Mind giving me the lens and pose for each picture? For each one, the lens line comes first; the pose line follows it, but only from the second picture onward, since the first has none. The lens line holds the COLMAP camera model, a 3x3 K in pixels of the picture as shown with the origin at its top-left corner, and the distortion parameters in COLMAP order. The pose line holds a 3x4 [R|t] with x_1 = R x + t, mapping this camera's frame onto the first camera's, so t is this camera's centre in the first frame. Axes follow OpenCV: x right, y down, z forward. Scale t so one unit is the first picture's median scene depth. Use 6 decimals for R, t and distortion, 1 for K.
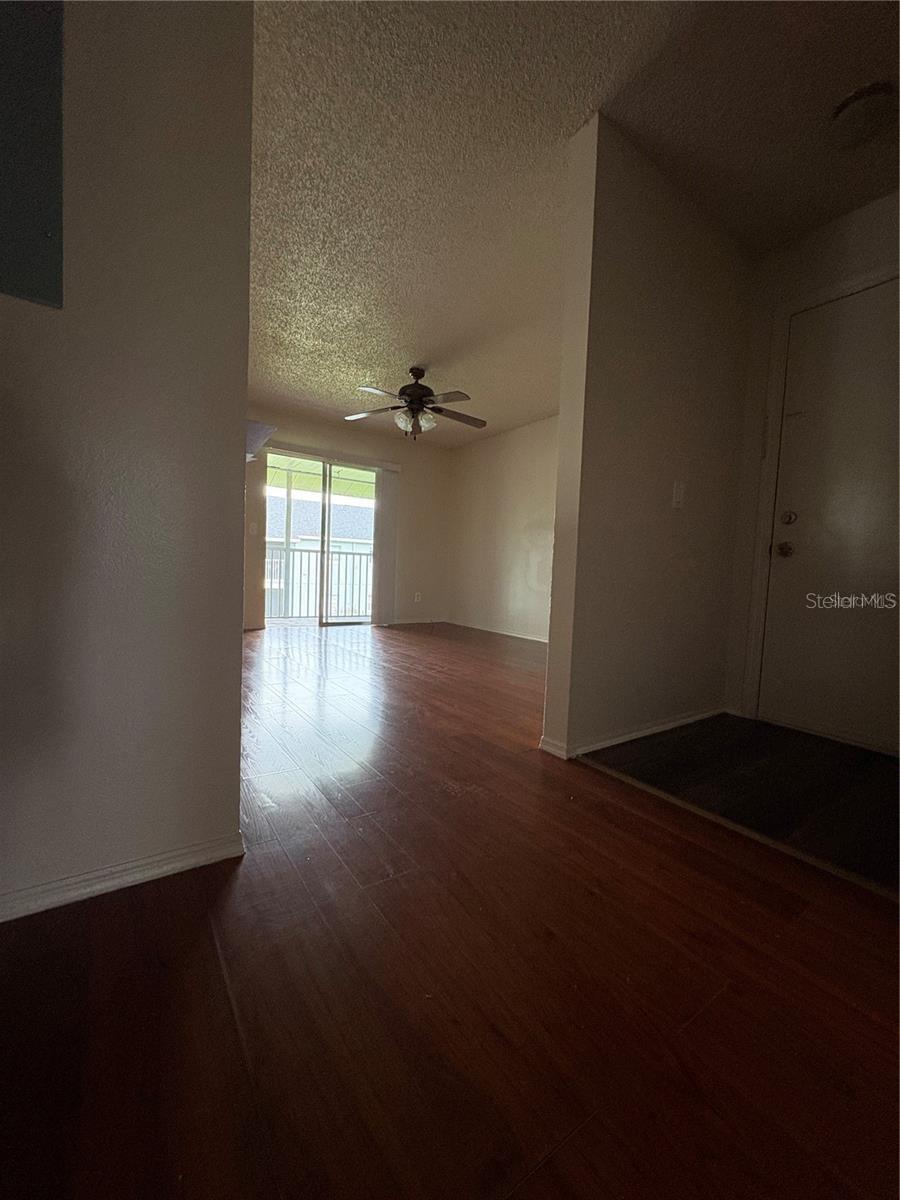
lens RADIAL K [[476.0, 0, 450.5], [0, 476.0, 600.7], [0, 0, 1]] dist [-0.004616, -0.000399]
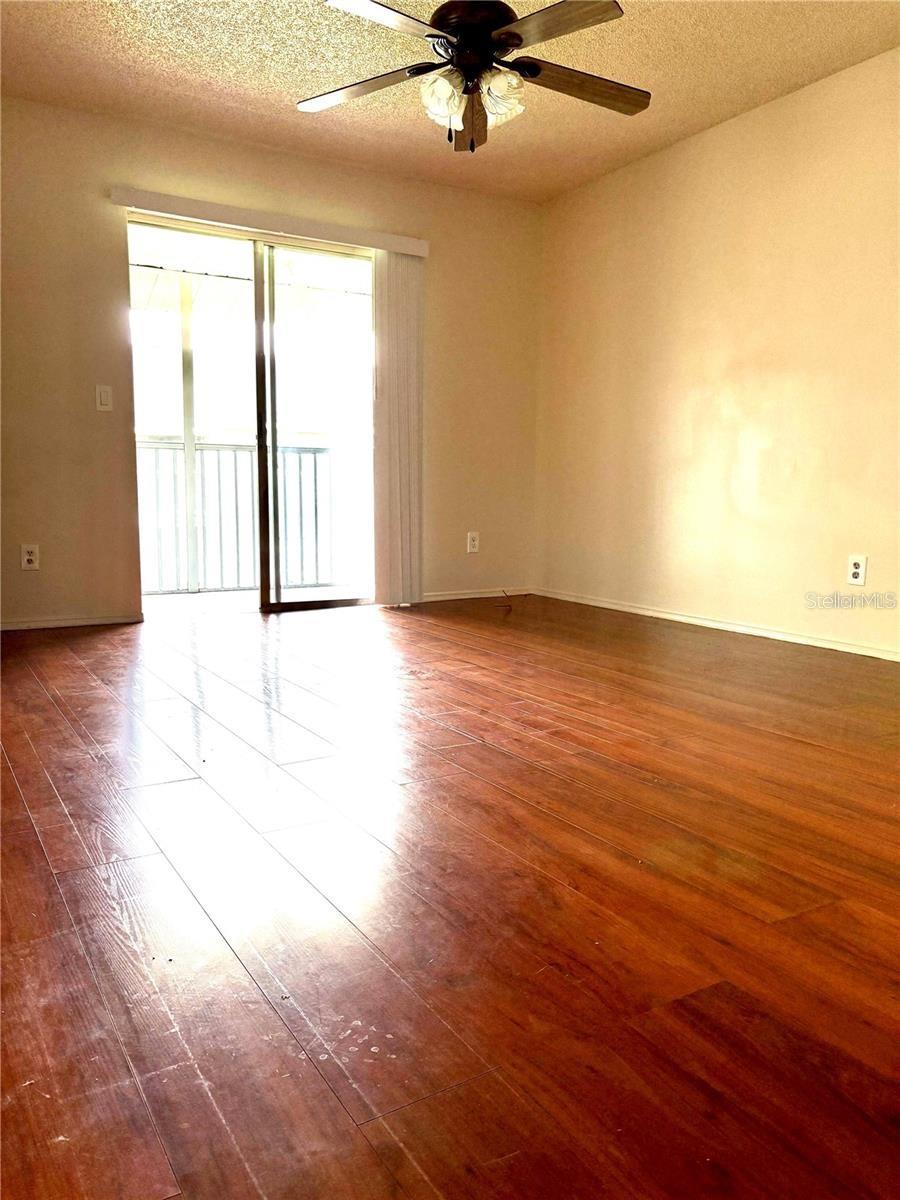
lens RADIAL K [[904.8, 0, 450.2], [0, 904.8, 599.8], [0, 0, 1]] dist [0.012019, 0.001261]
pose [[0.997050, -0.025403, -0.072428, -0.046304], [0.030070, 0.997491, 0.064093, -0.010613], [0.070619, -0.066082, 0.995312, 0.210618]]
